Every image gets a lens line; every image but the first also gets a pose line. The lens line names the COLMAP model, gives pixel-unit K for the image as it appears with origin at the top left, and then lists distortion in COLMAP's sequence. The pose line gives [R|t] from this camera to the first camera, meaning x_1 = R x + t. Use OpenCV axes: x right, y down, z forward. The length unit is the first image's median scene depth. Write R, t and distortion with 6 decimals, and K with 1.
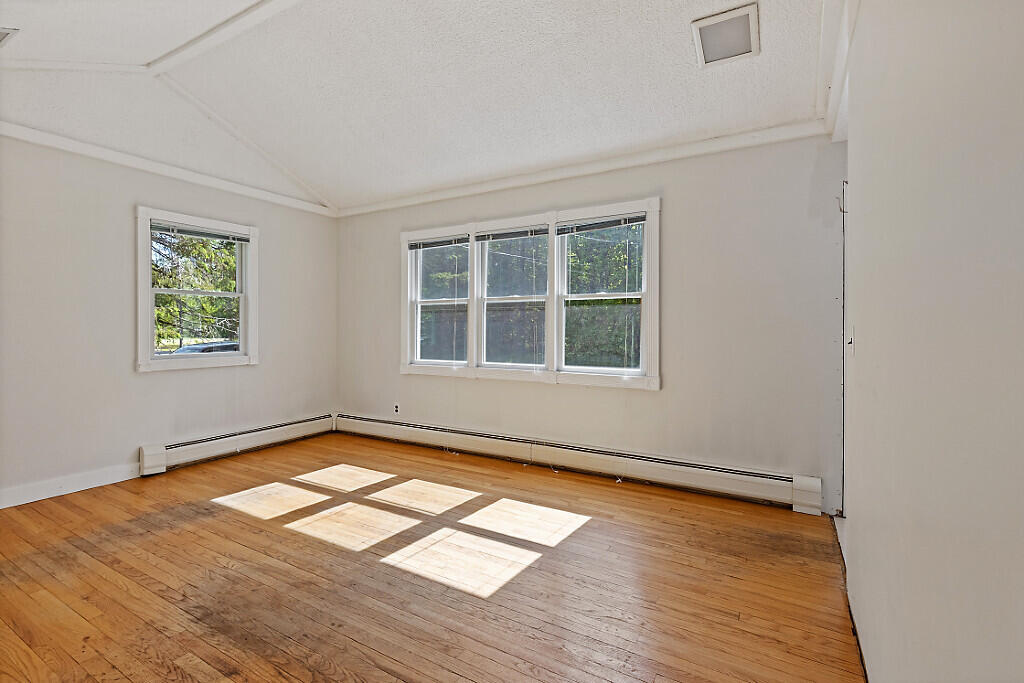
lens RADIAL K [[471.9, 0, 510.3], [0, 471.9, 335.5], [0, 0, 1]] dist [0.005537, -0.001837]
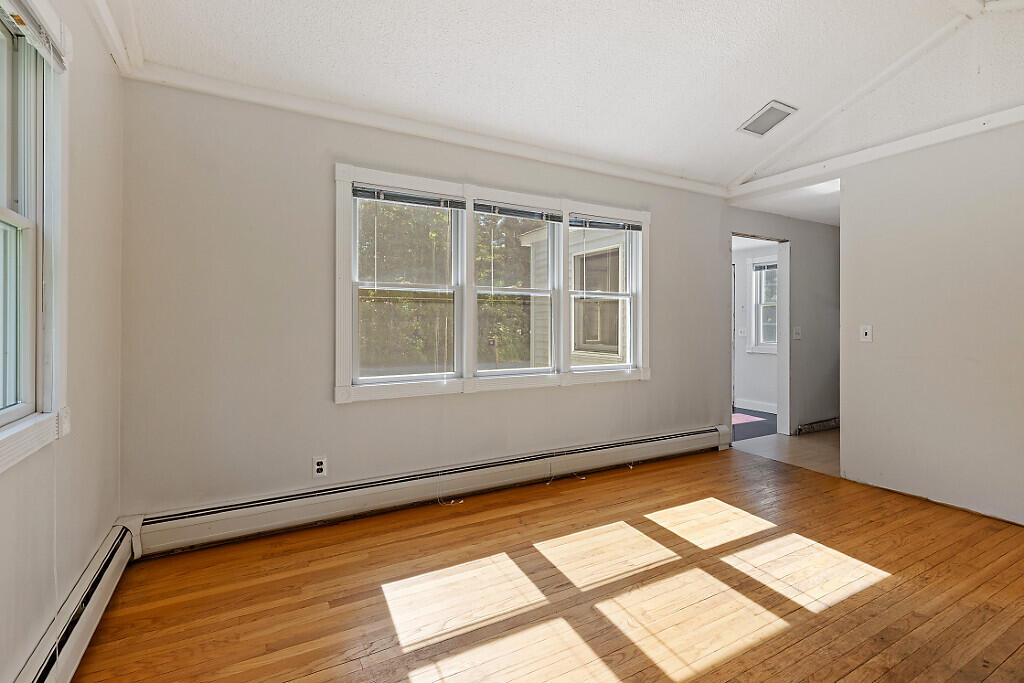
lens RADIAL K [[471.9, 0, 509.2], [0, 471.9, 324.1], [0, 0, 1]] dist [0.005537, -0.001837]
pose [[0.507155, -0.002004, 0.861853, -0.826667], [0.010901, 0.999932, -0.004089, -0.016983], [-0.861786, 0.011468, 0.507142, 0.682604]]
